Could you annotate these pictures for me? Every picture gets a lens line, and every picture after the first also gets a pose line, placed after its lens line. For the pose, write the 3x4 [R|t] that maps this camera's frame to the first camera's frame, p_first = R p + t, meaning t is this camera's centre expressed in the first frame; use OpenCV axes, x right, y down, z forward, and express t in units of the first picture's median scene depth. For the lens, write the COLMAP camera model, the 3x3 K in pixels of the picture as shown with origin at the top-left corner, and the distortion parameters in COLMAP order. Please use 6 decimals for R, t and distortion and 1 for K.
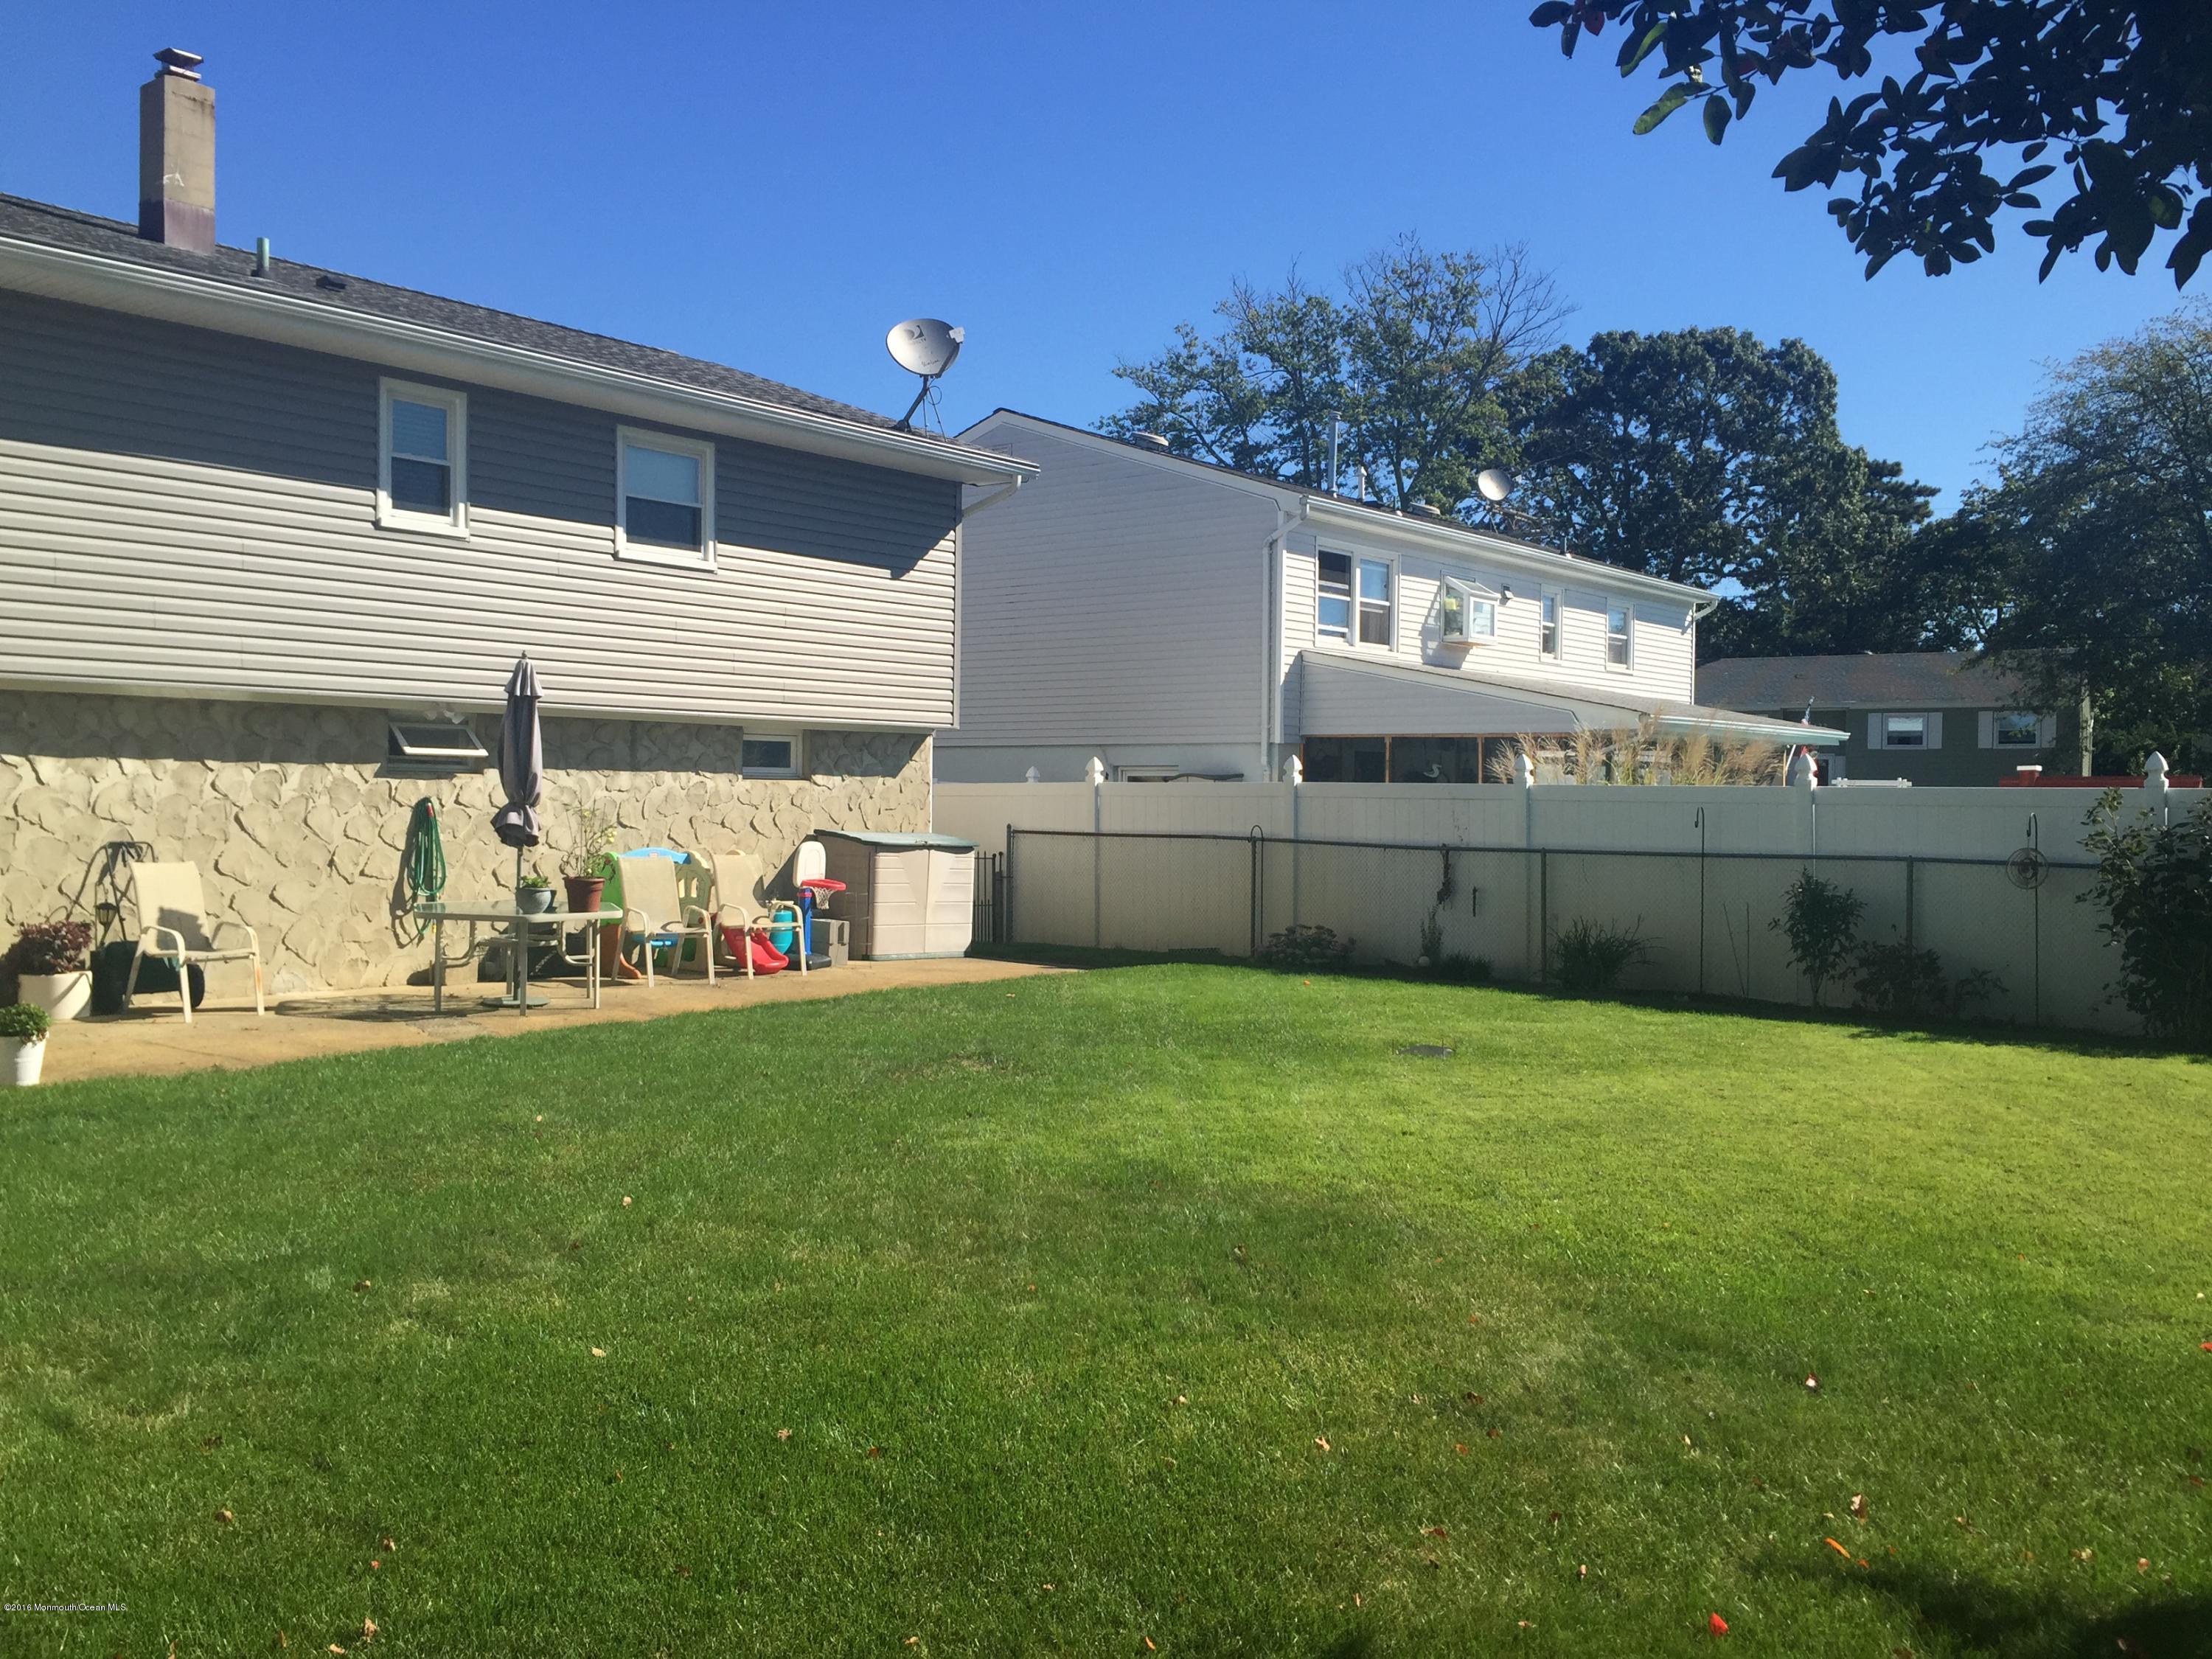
lens RADIAL K [[1874.2, 0, 1088.8], [0, 1874.2, 835.5], [0, 0, 1]] dist [0.094133, -0.092841]
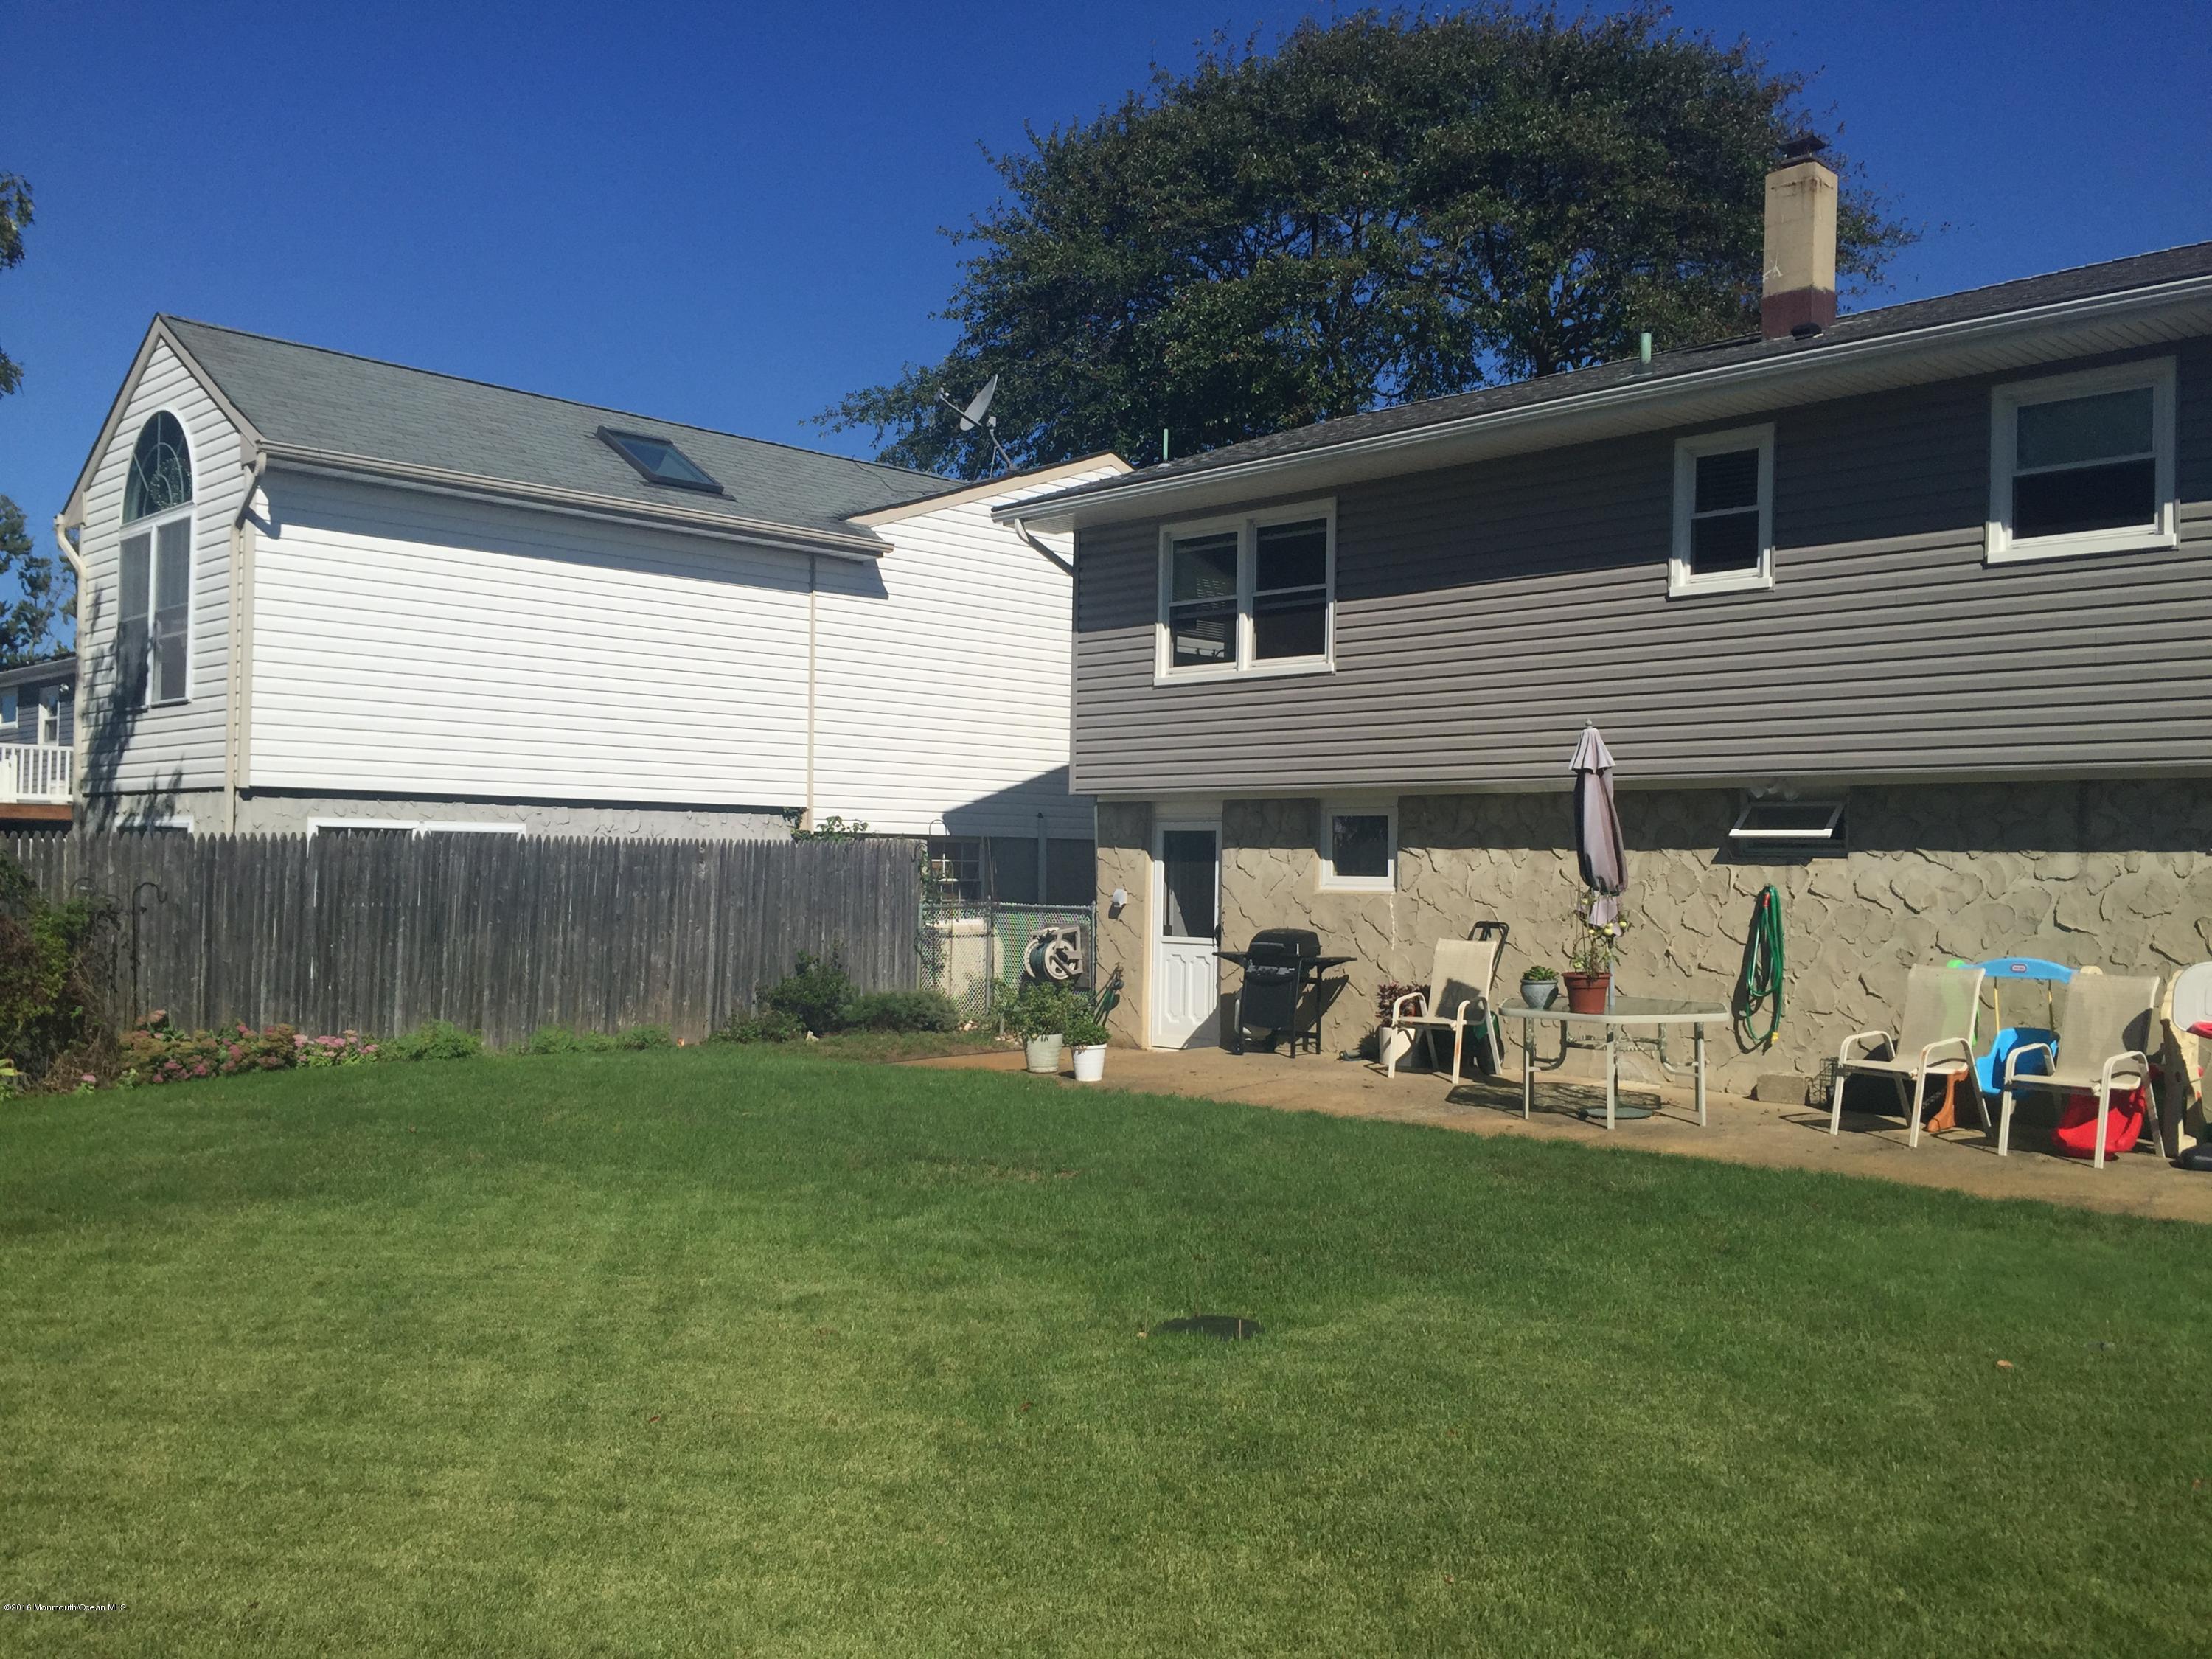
lens RADIAL K [[1874.2, 0, 1088.8], [0, 1874.2, 835.5], [0, 0, 1]] dist [0.094133, -0.092841]
pose [[-0.123957, -0.022643, -0.992029, 0.571138], [-0.028417, 0.999411, -0.019261, -0.017719], [0.991881, 0.025803, -0.124528, 0.801080]]
